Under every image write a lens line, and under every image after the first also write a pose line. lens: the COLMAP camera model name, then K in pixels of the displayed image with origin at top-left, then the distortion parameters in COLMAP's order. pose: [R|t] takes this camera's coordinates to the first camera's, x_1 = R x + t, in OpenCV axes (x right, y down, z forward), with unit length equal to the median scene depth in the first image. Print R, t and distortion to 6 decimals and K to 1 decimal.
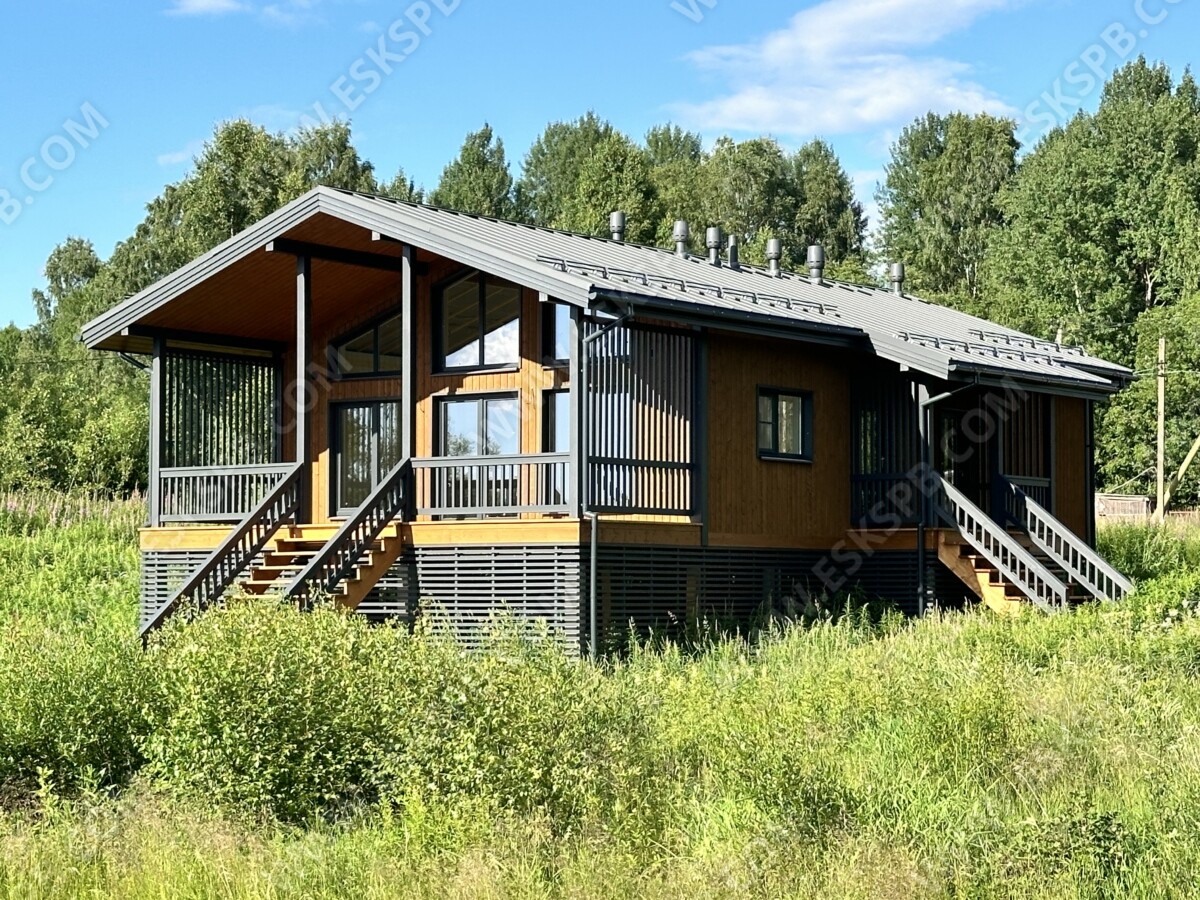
lens RADIAL K [[2687.3, 0, 600.0], [0, 2687.3, 450.0], [0, 0, 1]] dist [0.059590, 0.526729]
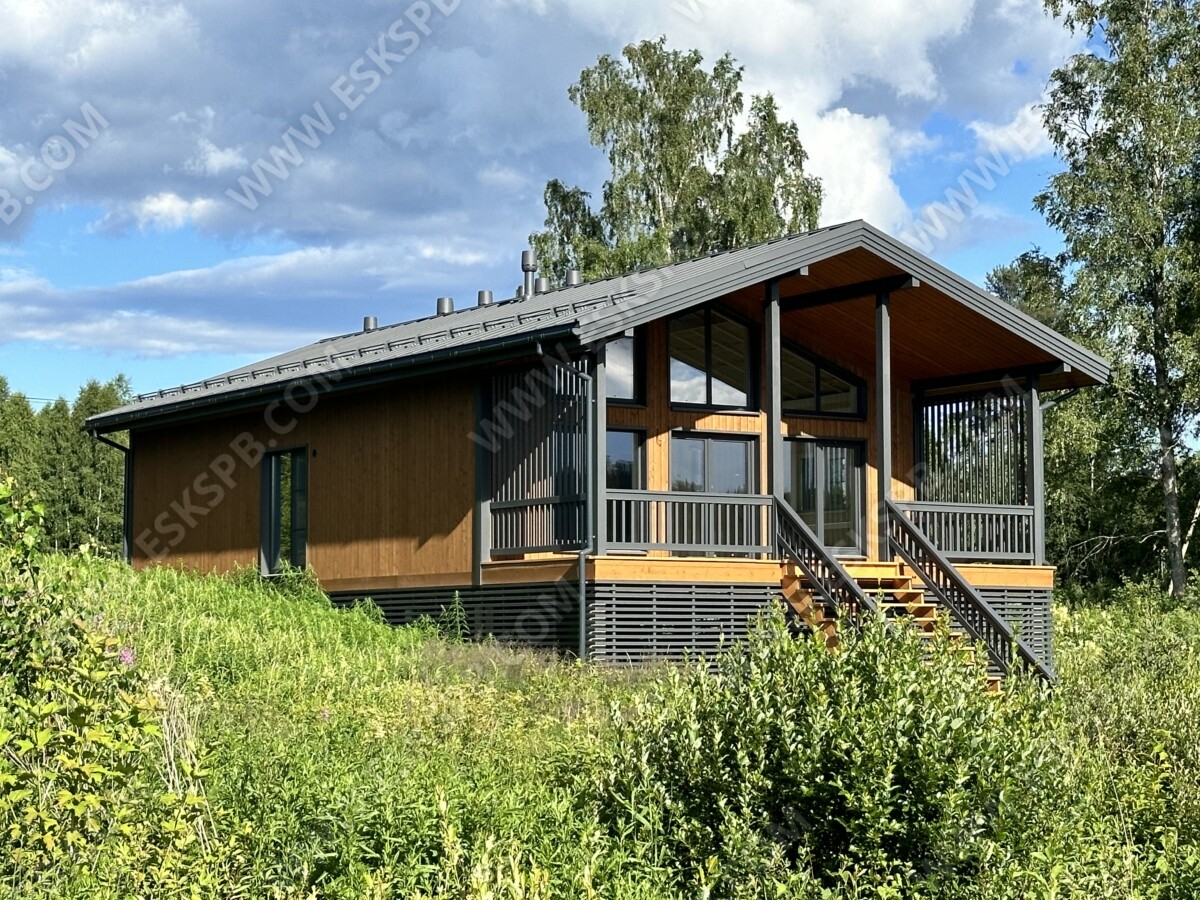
lens RADIAL K [[2522.7, 0, 600.0], [0, 2522.7, 450.0], [0, 0, 1]] dist [0.061763, 0.161845]
pose [[0.330259, 0.074228, 0.940967, -0.938532], [-0.047453, 0.996948, -0.061989, 0.045333], [-0.942697, -0.024179, 0.332773, 0.724717]]
